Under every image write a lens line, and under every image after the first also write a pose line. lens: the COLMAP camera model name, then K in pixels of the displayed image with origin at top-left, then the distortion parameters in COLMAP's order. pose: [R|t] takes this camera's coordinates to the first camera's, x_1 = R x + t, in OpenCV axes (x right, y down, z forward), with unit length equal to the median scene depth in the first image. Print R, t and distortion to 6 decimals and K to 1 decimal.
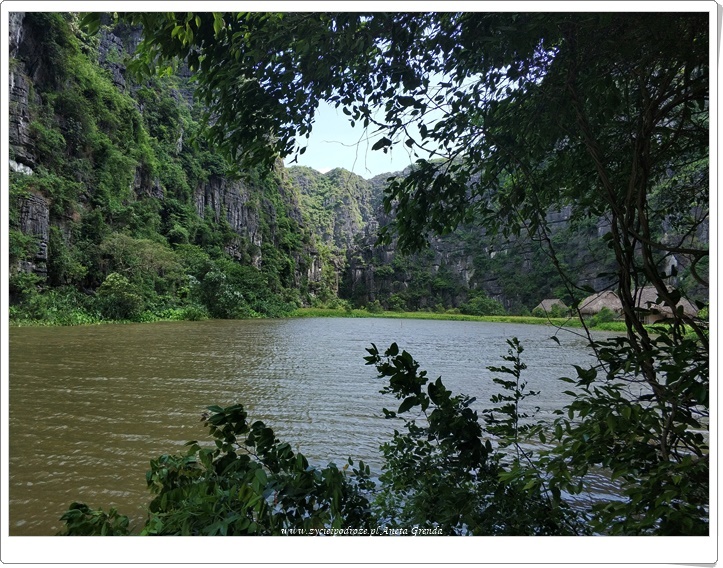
lens RADIAL K [[541.3, 0, 341.1], [0, 541.3, 281.5], [0, 0, 1]] dist [0.035225, -0.053628]
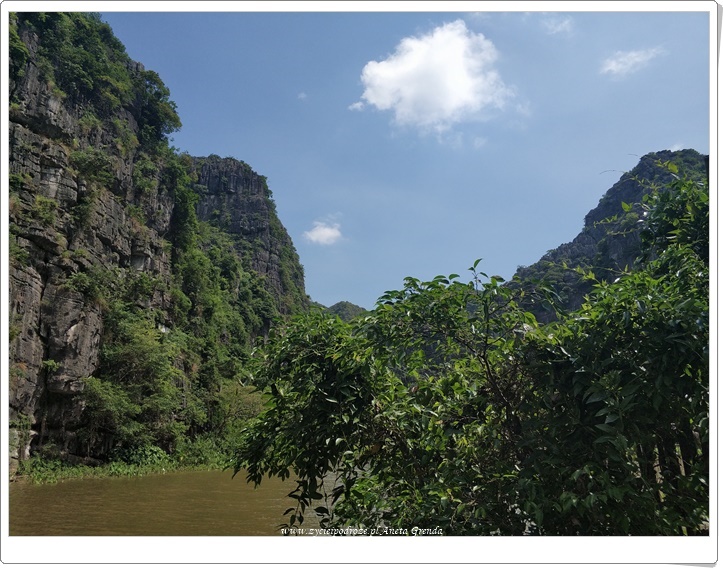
lens RADIAL K [[541.3, 0, 346.3], [0, 541.3, 279.7], [0, 0, 1]] dist [0.035225, -0.053628]
pose [[0.999231, -0.030890, 0.024150, -0.064919], [0.035773, 0.970373, -0.238949, -0.005793], [-0.016053, 0.239629, 0.970732, -0.051738]]
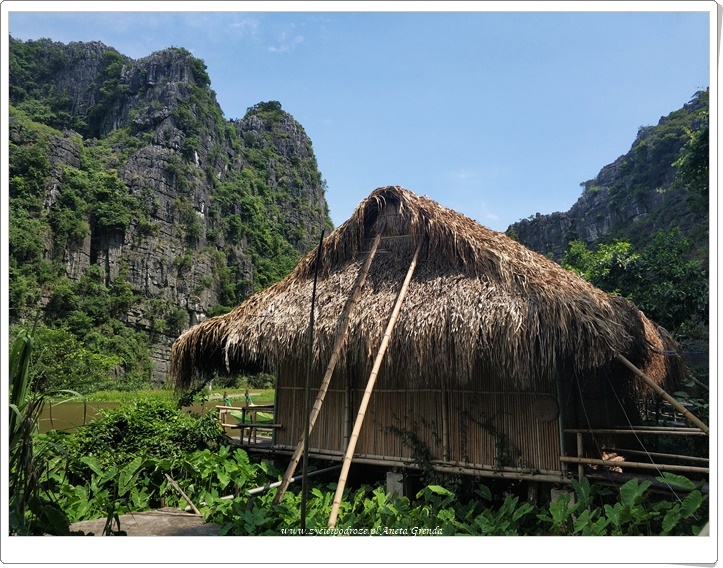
lens RADIAL K [[541.3, 0, 357.9], [0, 541.3, 276.5], [0, 0, 1]] dist [0.035225, -0.053628]
pose [[0.912255, -0.107161, -0.395358, 0.303881], [0.044091, 0.985255, -0.165314, 0.021987], [0.407243, 0.133376, 0.903529, 0.285417]]
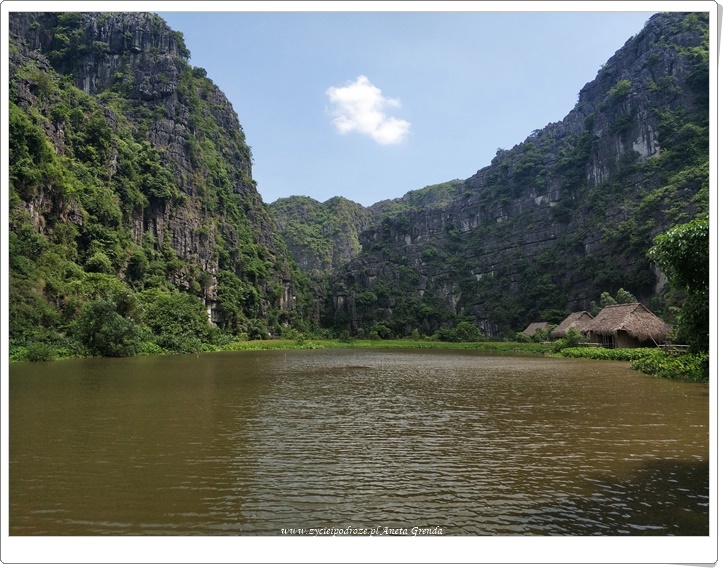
lens RADIAL K [[541.3, 0, 350.7], [0, 541.3, 278.9], [0, 0, 1]] dist [0.035225, -0.053628]
pose [[0.999544, -0.029433, -0.006706, 0.070231], [0.028990, 0.997856, -0.058680, 0.002970], [0.008419, 0.058459, 0.998254, 0.057582]]
